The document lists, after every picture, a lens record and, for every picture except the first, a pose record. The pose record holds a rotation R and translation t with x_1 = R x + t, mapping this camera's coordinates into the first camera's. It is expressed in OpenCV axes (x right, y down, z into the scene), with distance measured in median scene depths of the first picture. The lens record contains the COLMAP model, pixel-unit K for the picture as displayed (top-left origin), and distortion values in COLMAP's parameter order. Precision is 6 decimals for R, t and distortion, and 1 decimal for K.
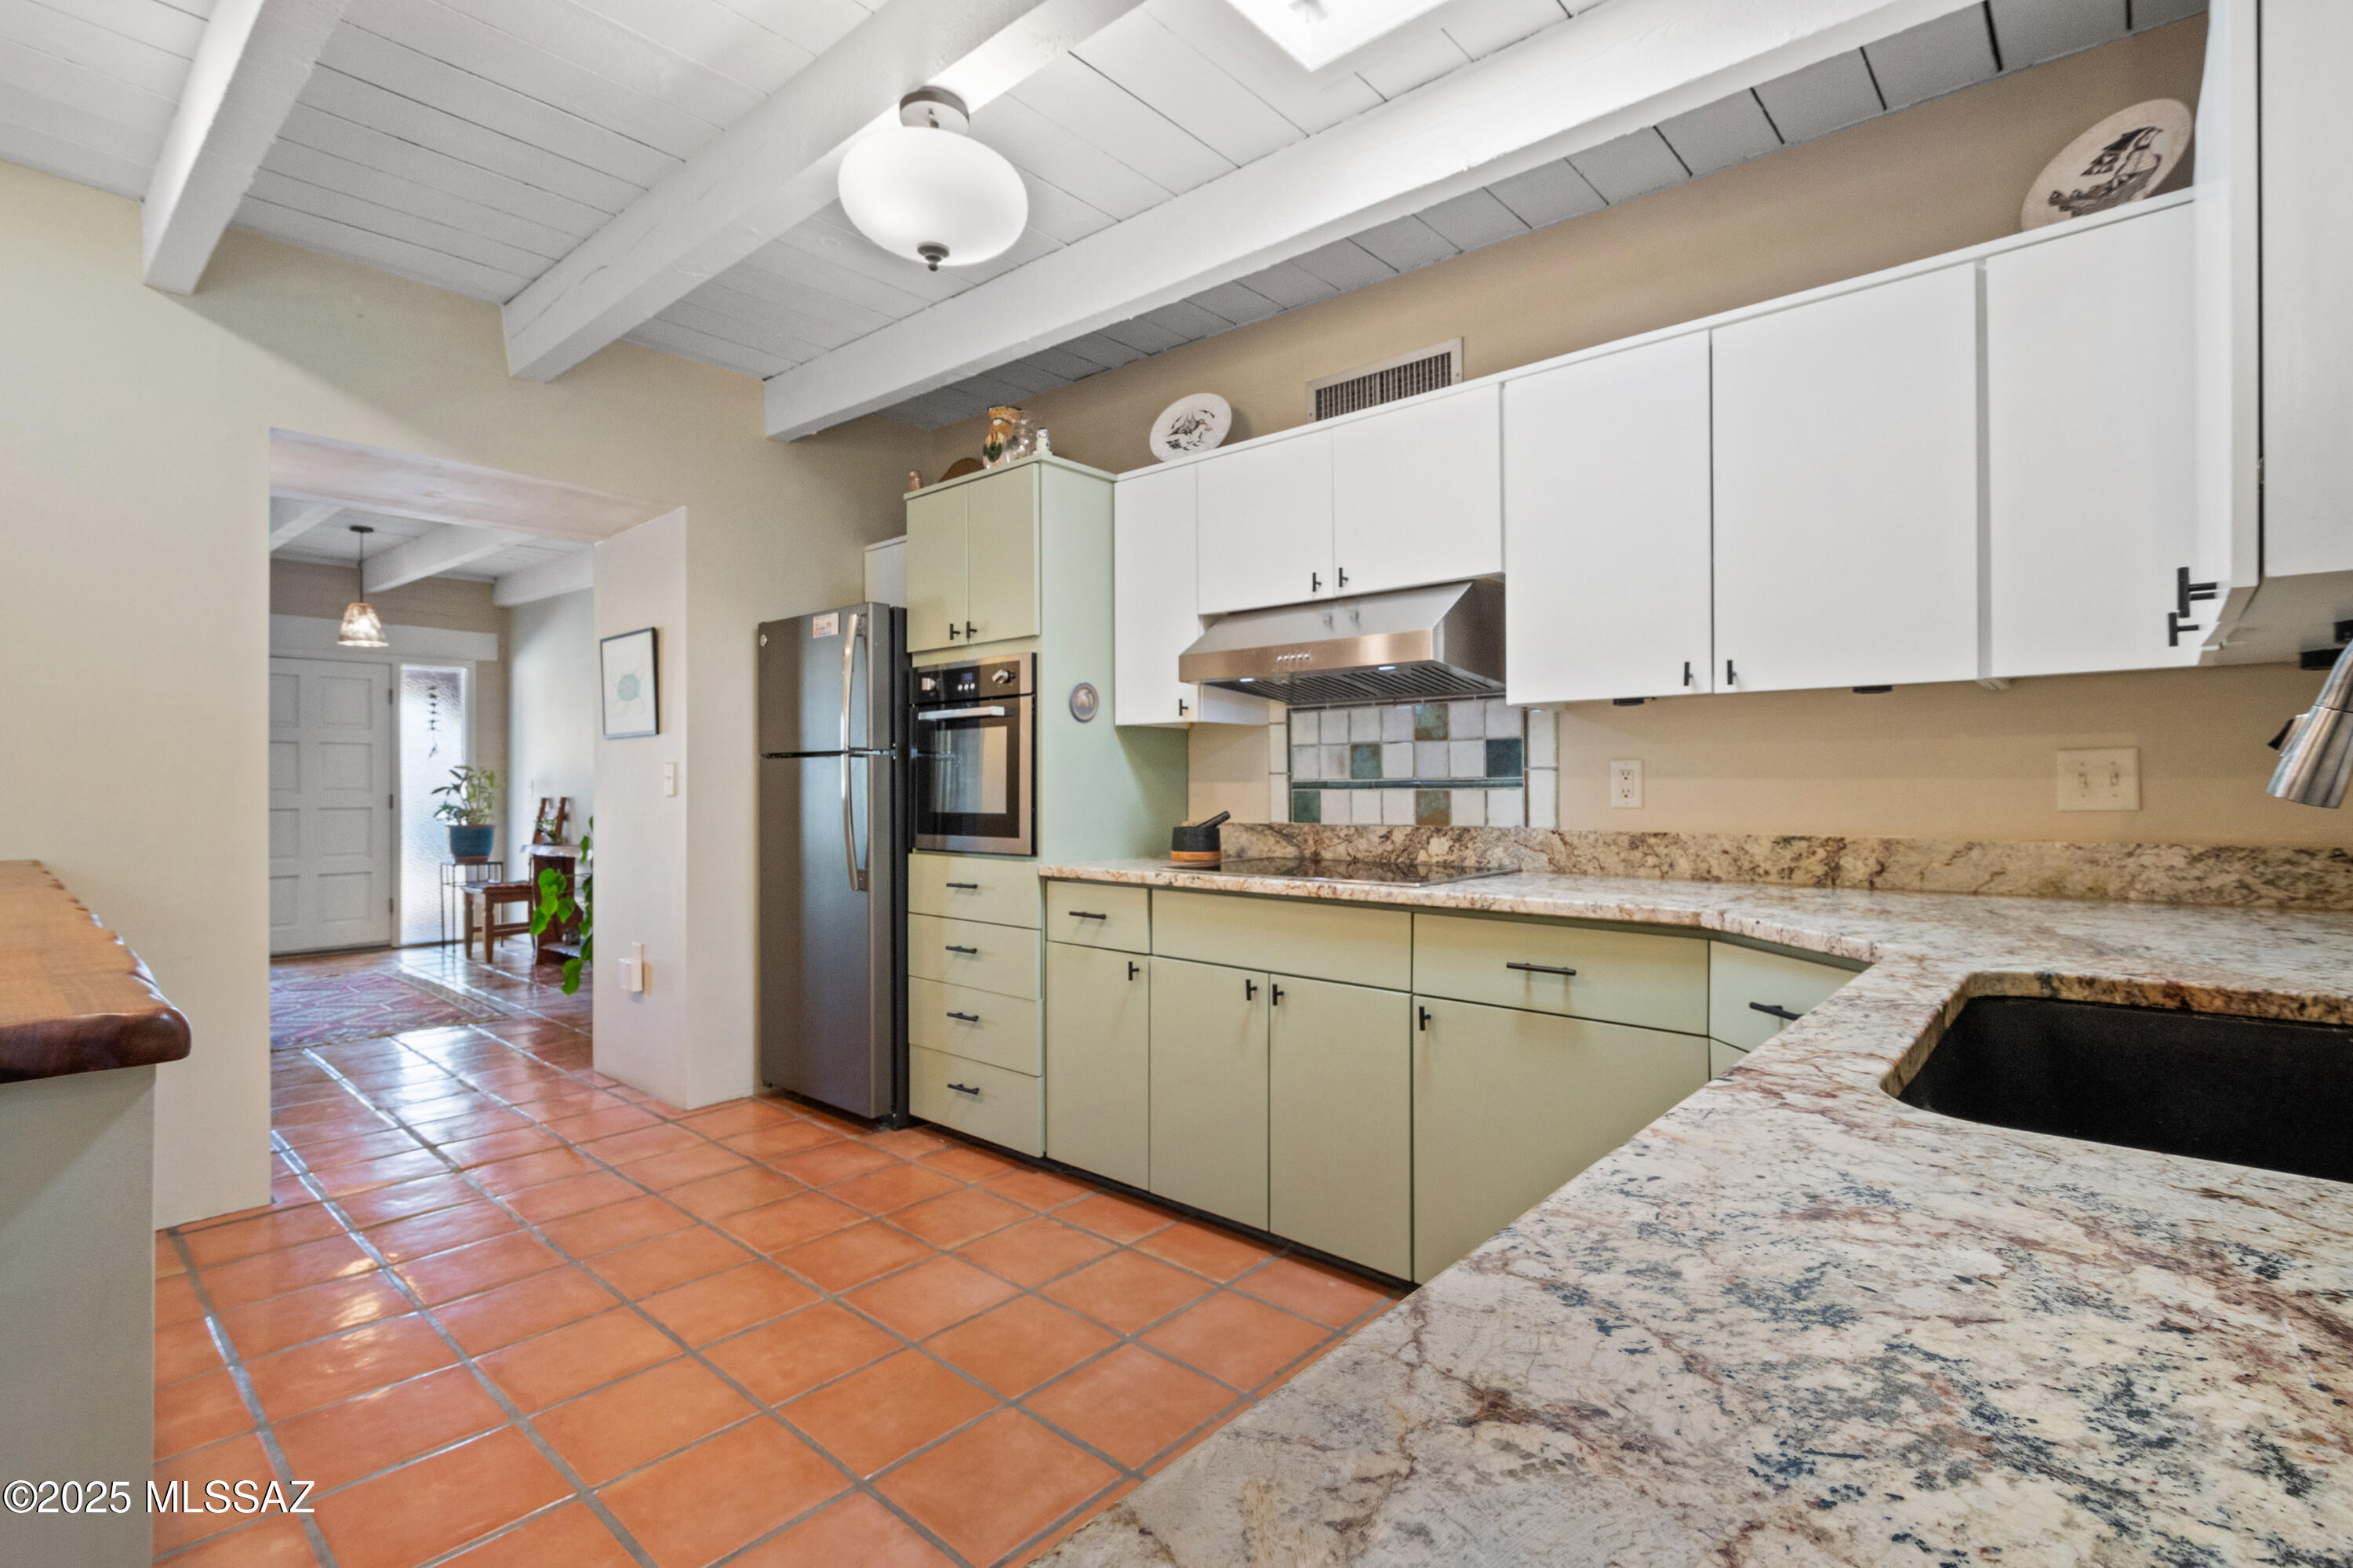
lens RADIAL K [[1064.3, 0, 1176.5], [0, 1064.3, 784.0], [0, 0, 1]] dist [0.000977, 0.000180]
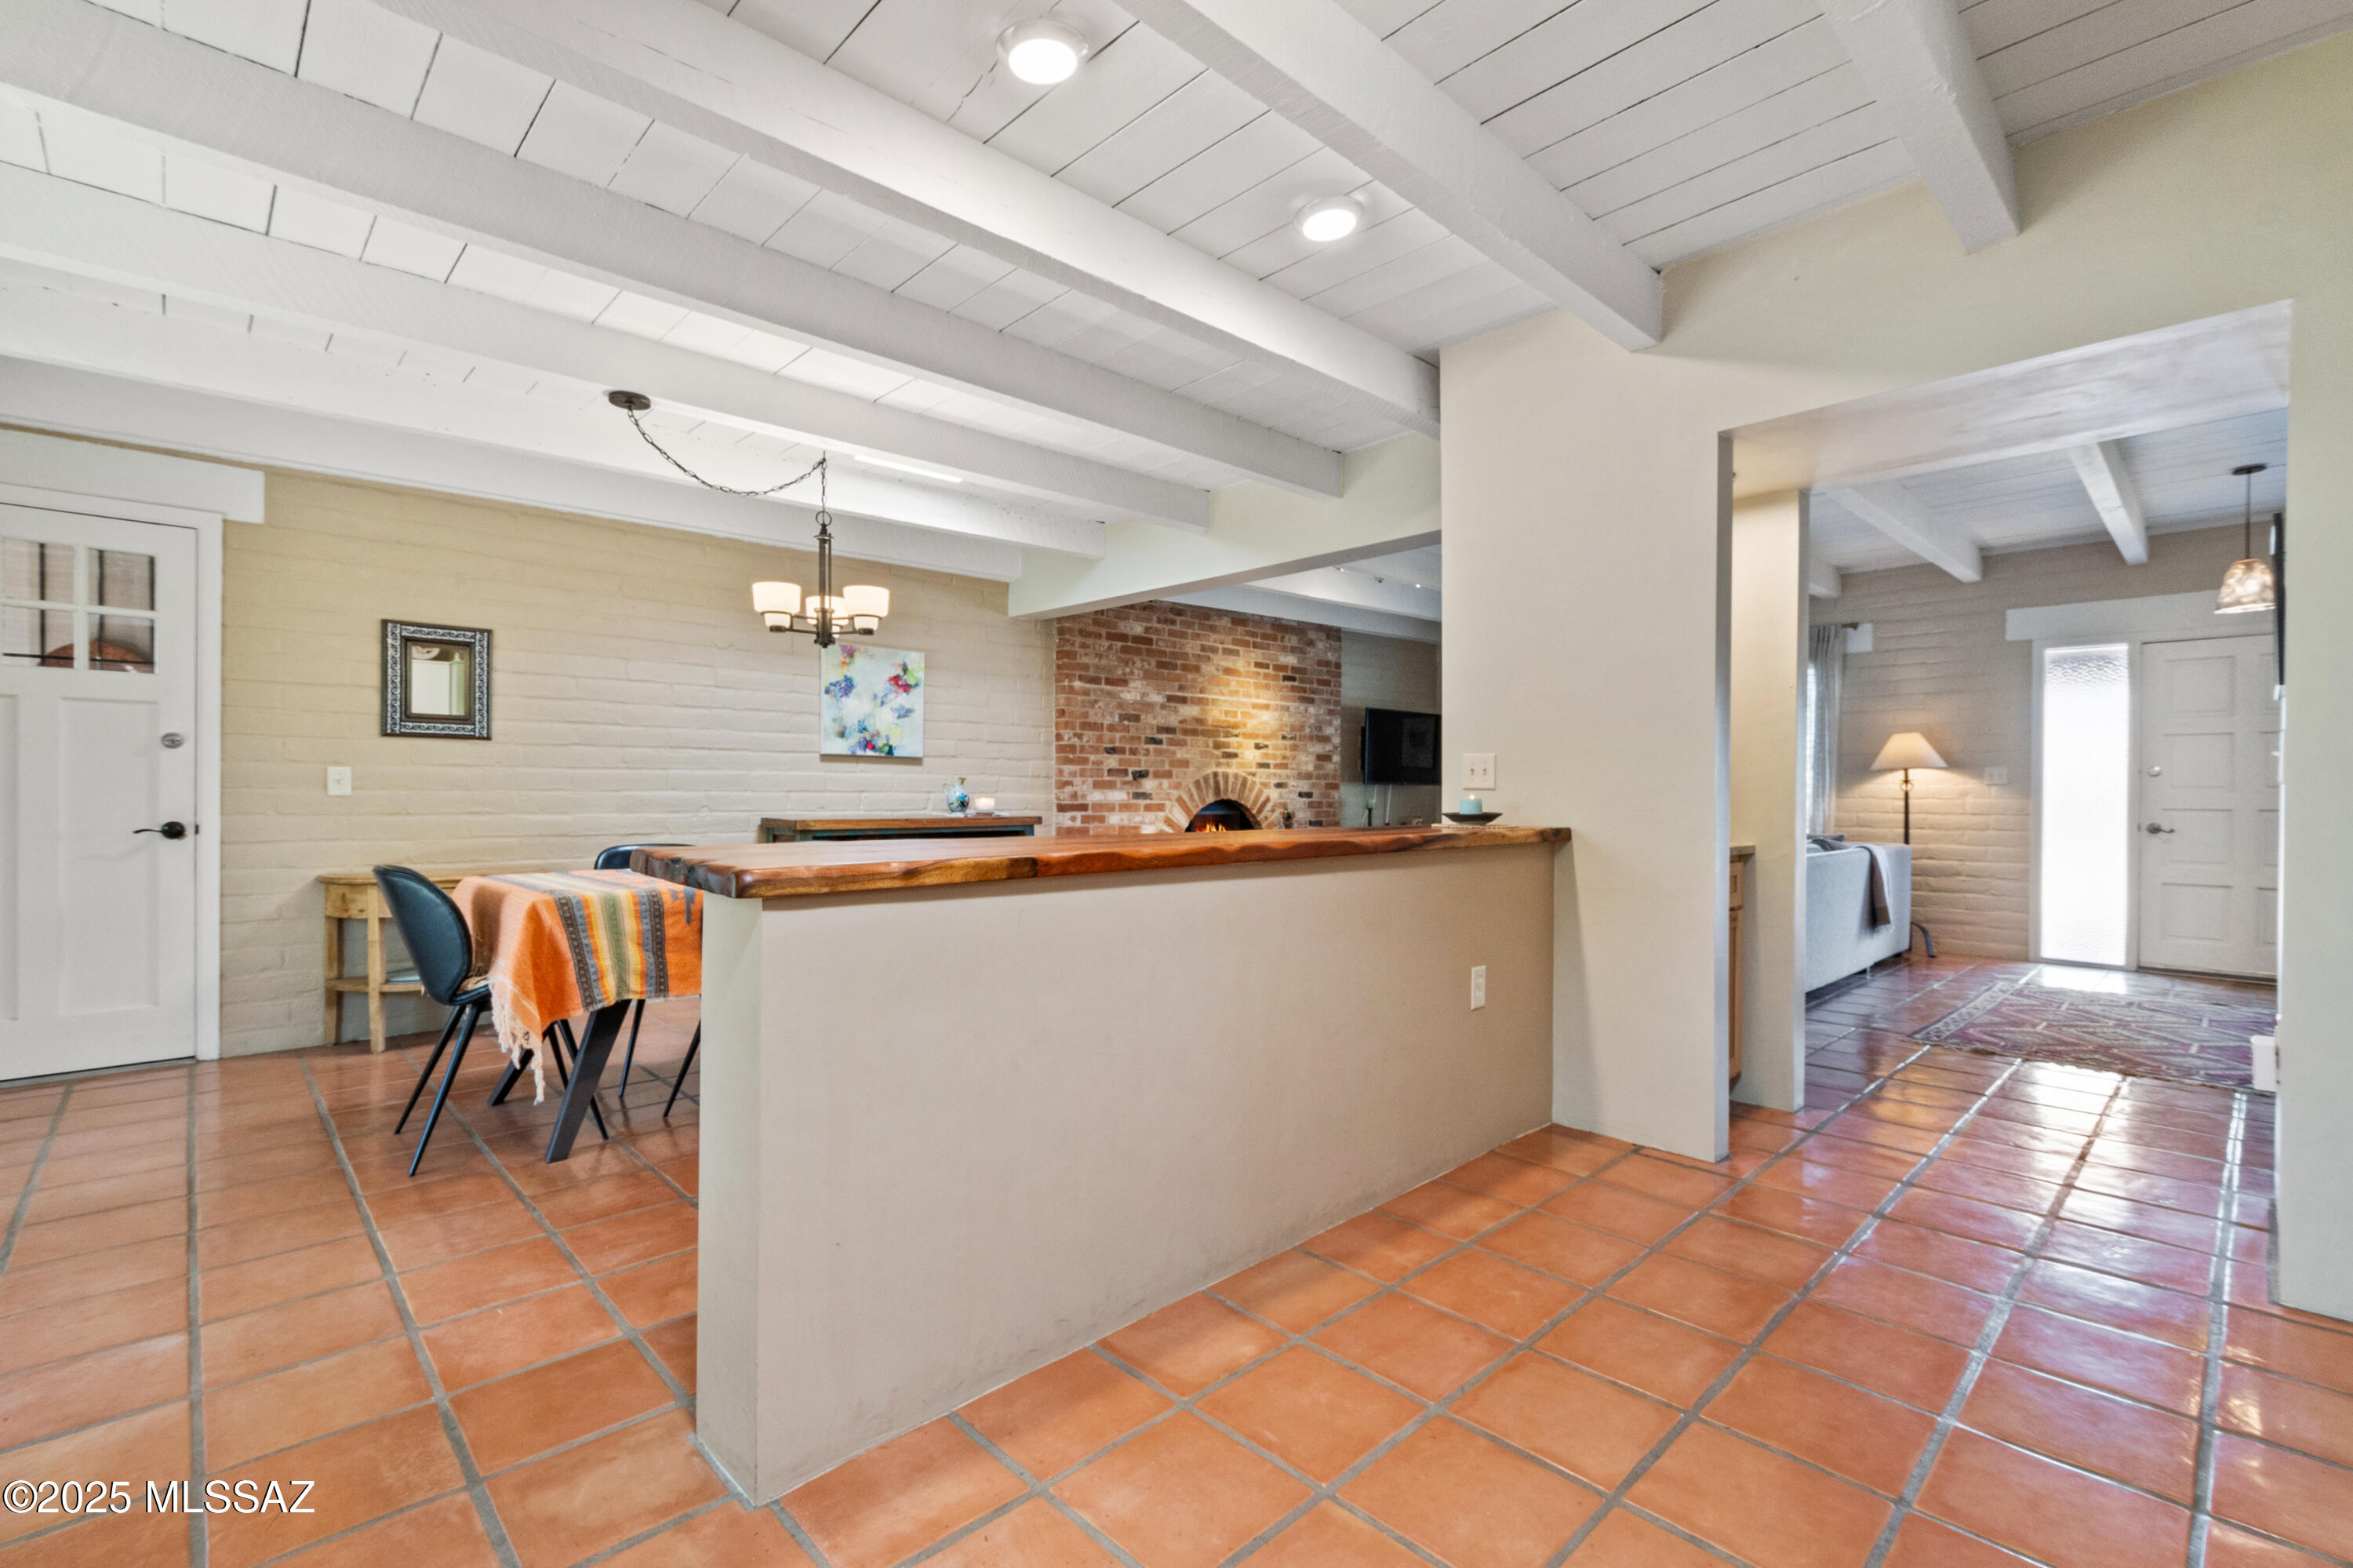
lens RADIAL K [[1045.4, 0, 1172.8], [0, 1045.4, 800.8], [0, 0, 1]] dist [0.000801, 0.000544]
pose [[-0.093131, 0.010609, -0.995597, 0.227648], [-0.006194, 0.999918, 0.011234, 0.021088], [0.995635, 0.007213, -0.093057, 0.524129]]
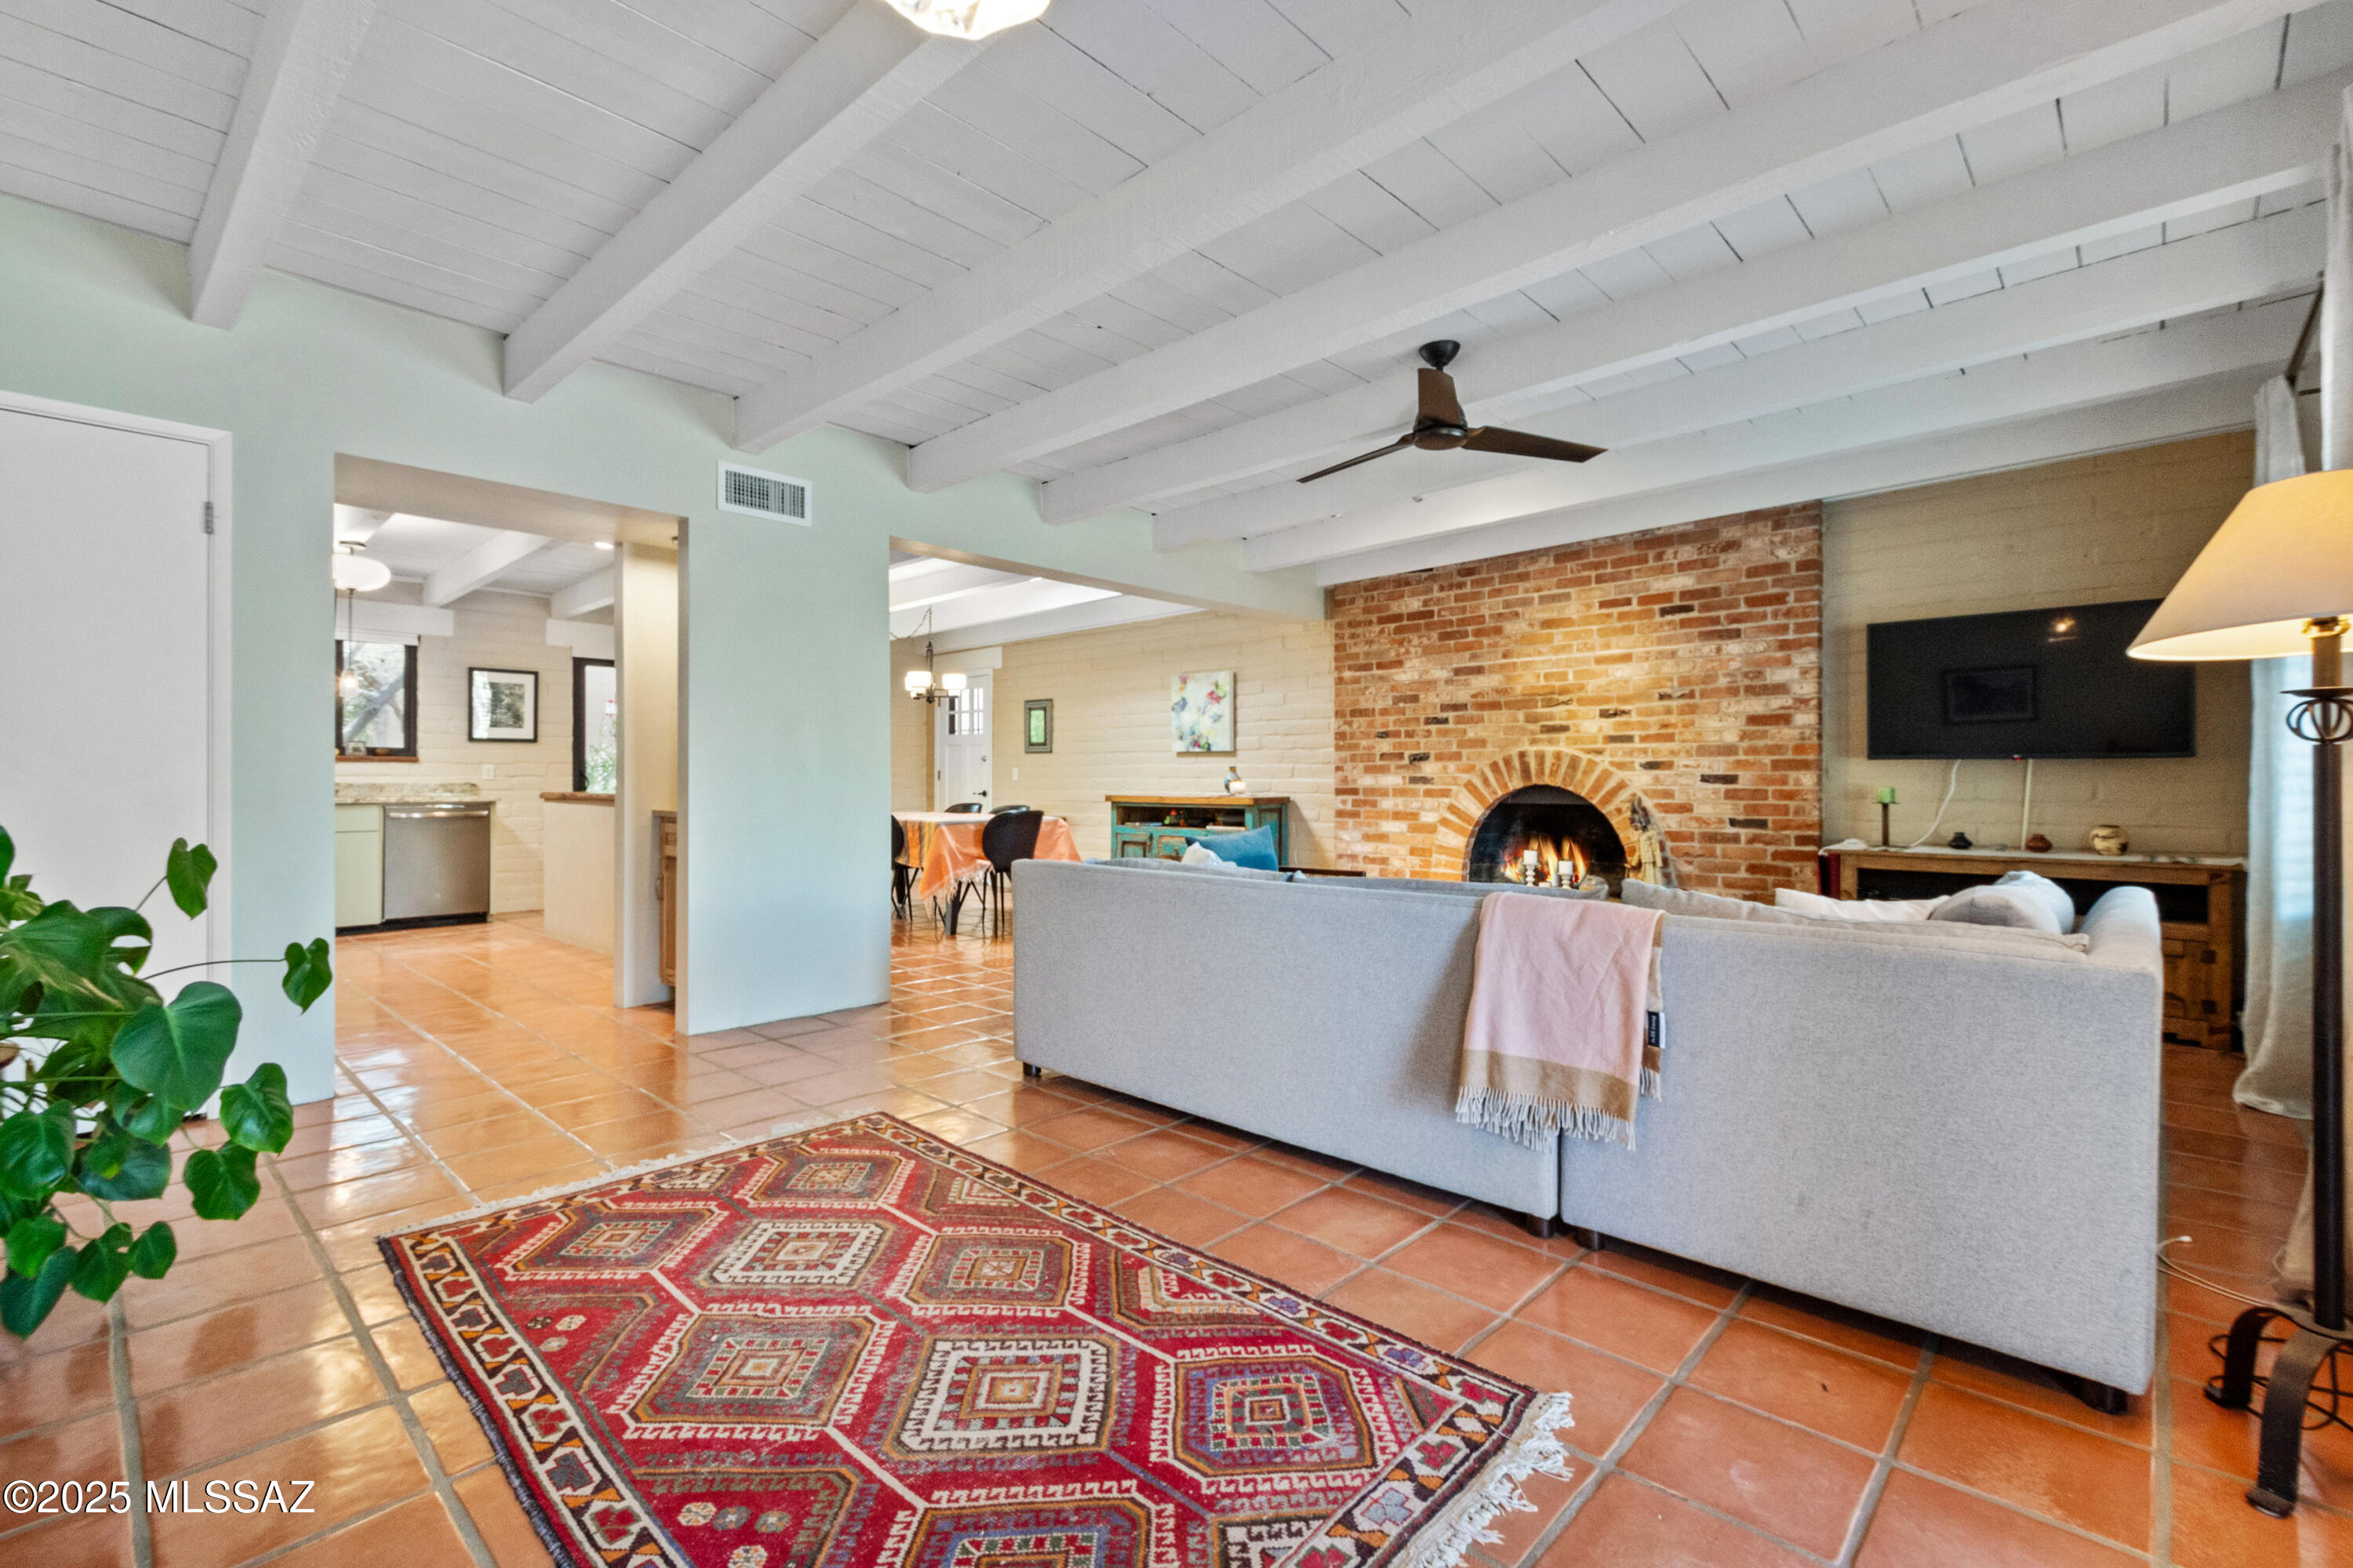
lens RADIAL K [[1040.3, 0, 1186.0], [0, 1040.3, 776.0], [0, 0, 1]] dist [0.002390, 0.000249]
pose [[-0.999521, 0.001541, 0.030895, -1.750700], [0.001476, 0.999997, -0.002129, 0.031684], [-0.030898, -0.002082, -0.999520, 2.520010]]
